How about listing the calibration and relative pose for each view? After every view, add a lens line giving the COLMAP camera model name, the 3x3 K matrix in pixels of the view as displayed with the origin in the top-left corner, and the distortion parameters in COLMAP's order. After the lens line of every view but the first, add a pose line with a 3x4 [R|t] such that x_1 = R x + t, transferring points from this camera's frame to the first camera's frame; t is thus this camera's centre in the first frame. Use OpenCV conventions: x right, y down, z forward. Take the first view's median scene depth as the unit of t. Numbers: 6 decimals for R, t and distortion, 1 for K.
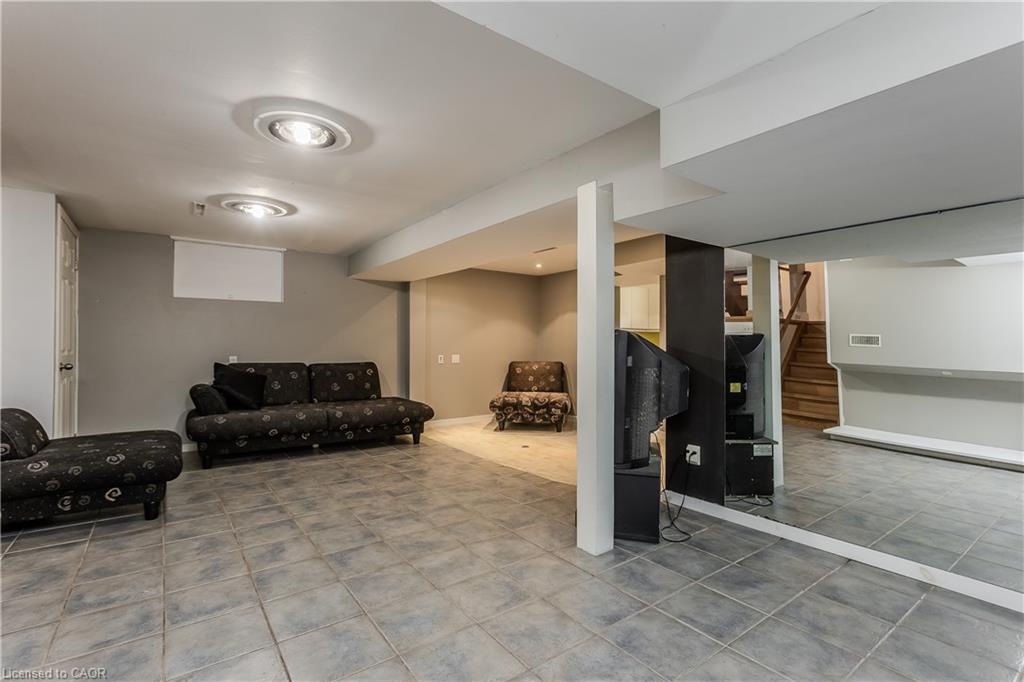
lens RADIAL K [[471.3, 0, 514.0], [0, 471.3, 339.3], [0, 0, 1]] dist [-0.015686, 0.002157]
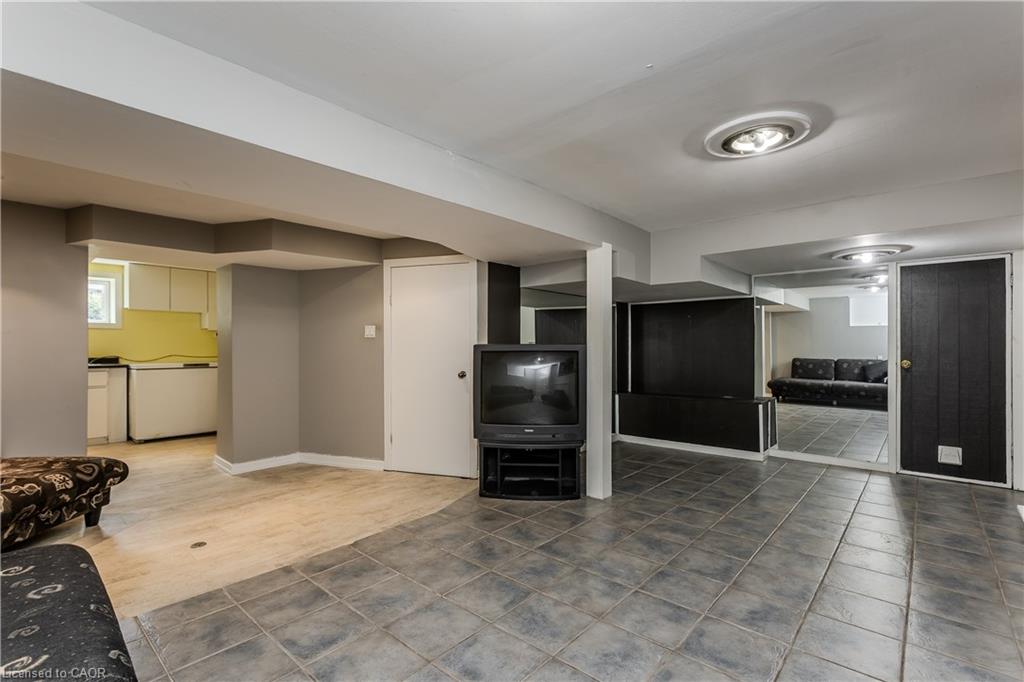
lens RADIAL K [[471.3, 0, 516.0], [0, 471.3, 344.6], [0, 0, 1]] dist [-0.015686, 0.002157]
pose [[-0.201792, 0.001097, 0.979428, -1.022878], [-0.010070, 0.999944, -0.003194, -0.009170], [-0.979377, -0.010508, -0.201770, 1.329883]]
